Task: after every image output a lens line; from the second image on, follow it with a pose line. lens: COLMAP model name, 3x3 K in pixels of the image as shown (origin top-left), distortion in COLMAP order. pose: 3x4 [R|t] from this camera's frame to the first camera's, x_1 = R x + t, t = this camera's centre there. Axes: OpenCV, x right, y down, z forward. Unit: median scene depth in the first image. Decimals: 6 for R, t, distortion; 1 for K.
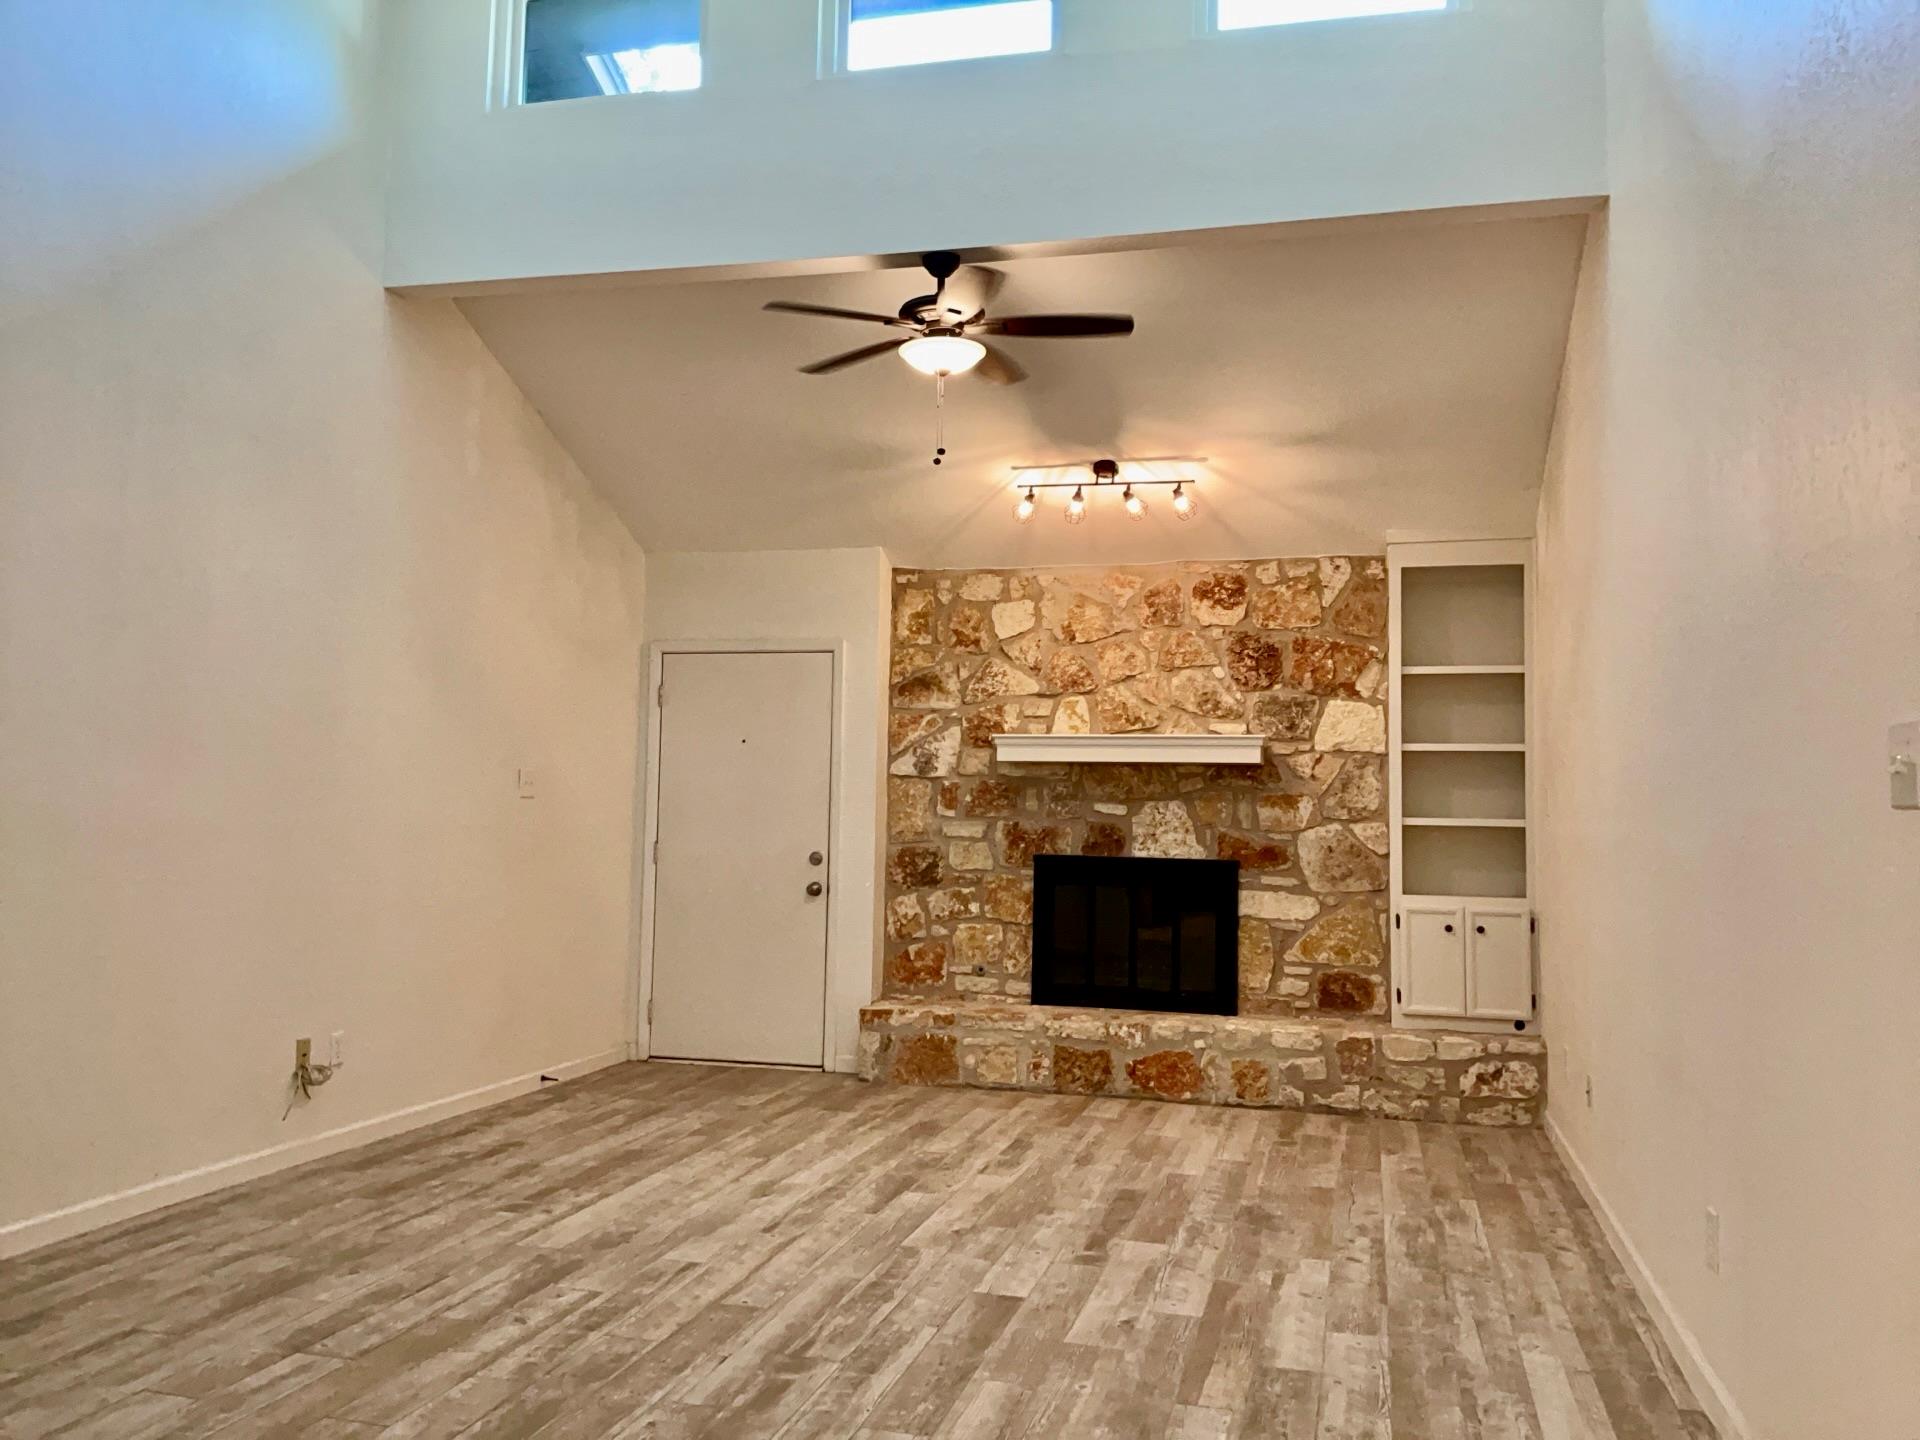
lens RADIAL K [[1532.1, 0, 947.3], [0, 1532.1, 699.5], [0, 0, 1]] dist [0.094235, -0.168368]
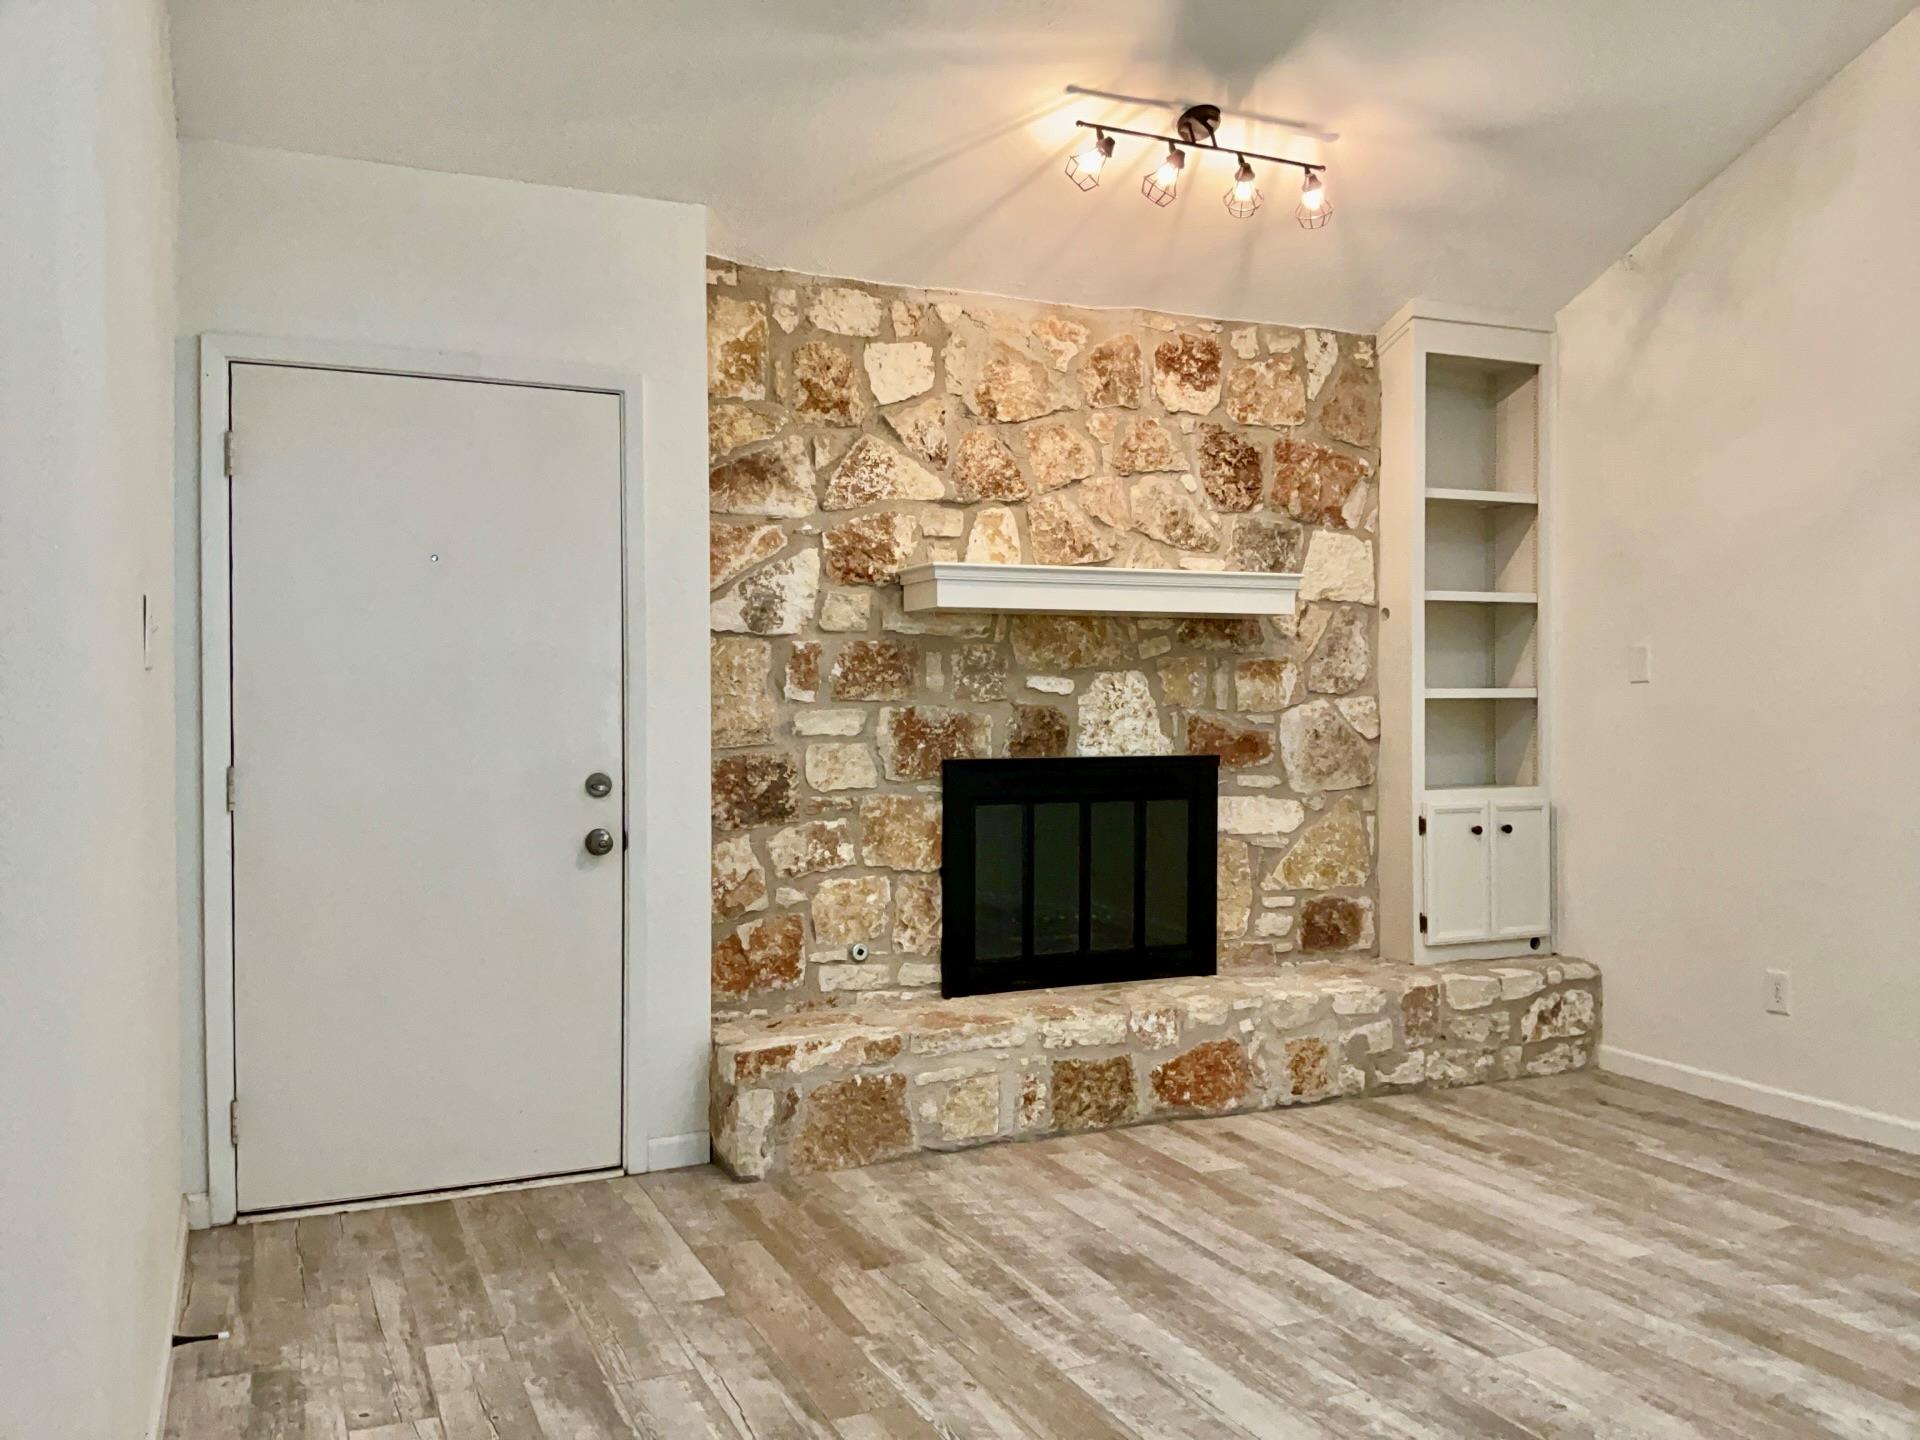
lens RADIAL K [[1532.1, 0, 980.4], [0, 1532.1, 717.1], [0, 0, 1]] dist [0.094235, -0.168368]
pose [[0.776584, -0.026158, 0.629470, -0.329912], [-0.028678, 0.996634, 0.076796, 0.036698], [-0.629360, -0.077691, 0.773220, 0.525280]]
